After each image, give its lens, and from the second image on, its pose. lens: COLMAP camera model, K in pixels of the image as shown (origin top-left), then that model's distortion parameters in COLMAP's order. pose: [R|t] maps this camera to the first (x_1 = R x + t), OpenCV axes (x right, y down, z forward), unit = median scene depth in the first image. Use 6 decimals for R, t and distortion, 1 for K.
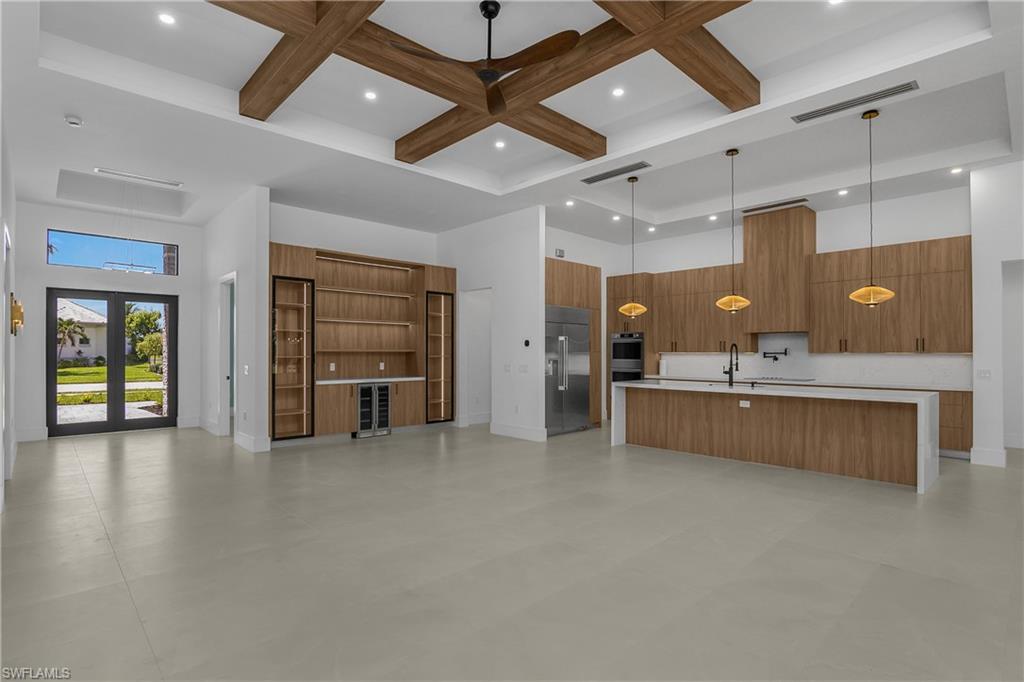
lens RADIAL K [[497.9, 0, 513.9], [0, 497.9, 343.2], [0, 0, 1]] dist [0.003370, 0.000739]
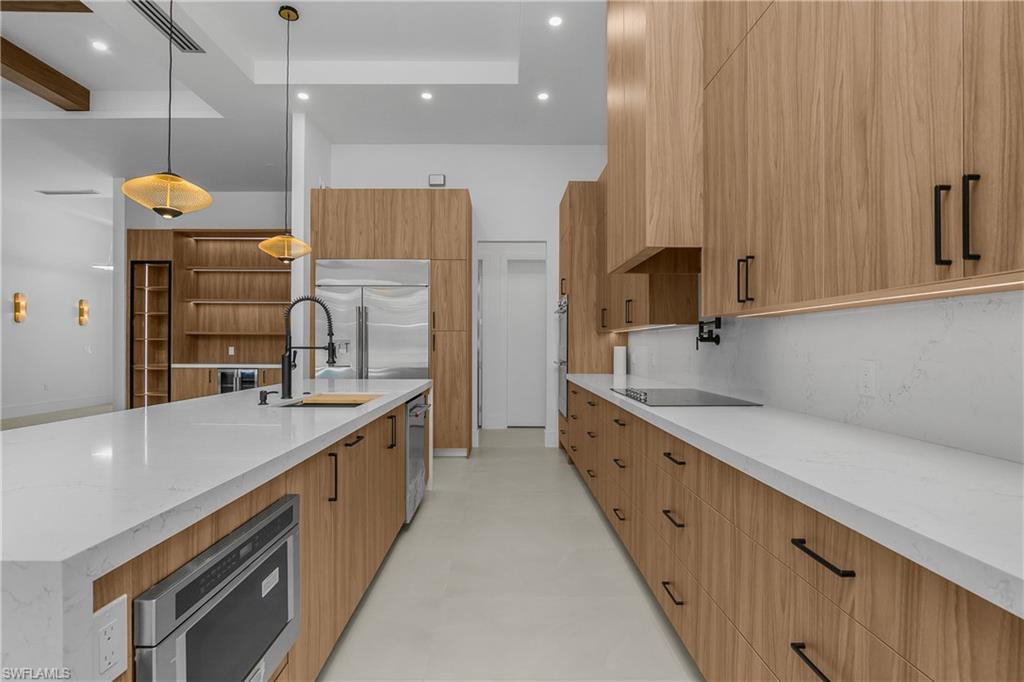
lens RADIAL K [[497.9, 0, 509.5], [0, 497.9, 344.7], [0, 0, 1]] dist [0.003370, 0.000739]
pose [[0.717284, 0.003908, -0.696770, 0.709464], [0.008760, 0.999855, 0.014625, 0.027023], [0.696726, -0.016594, 0.717145, 0.695992]]
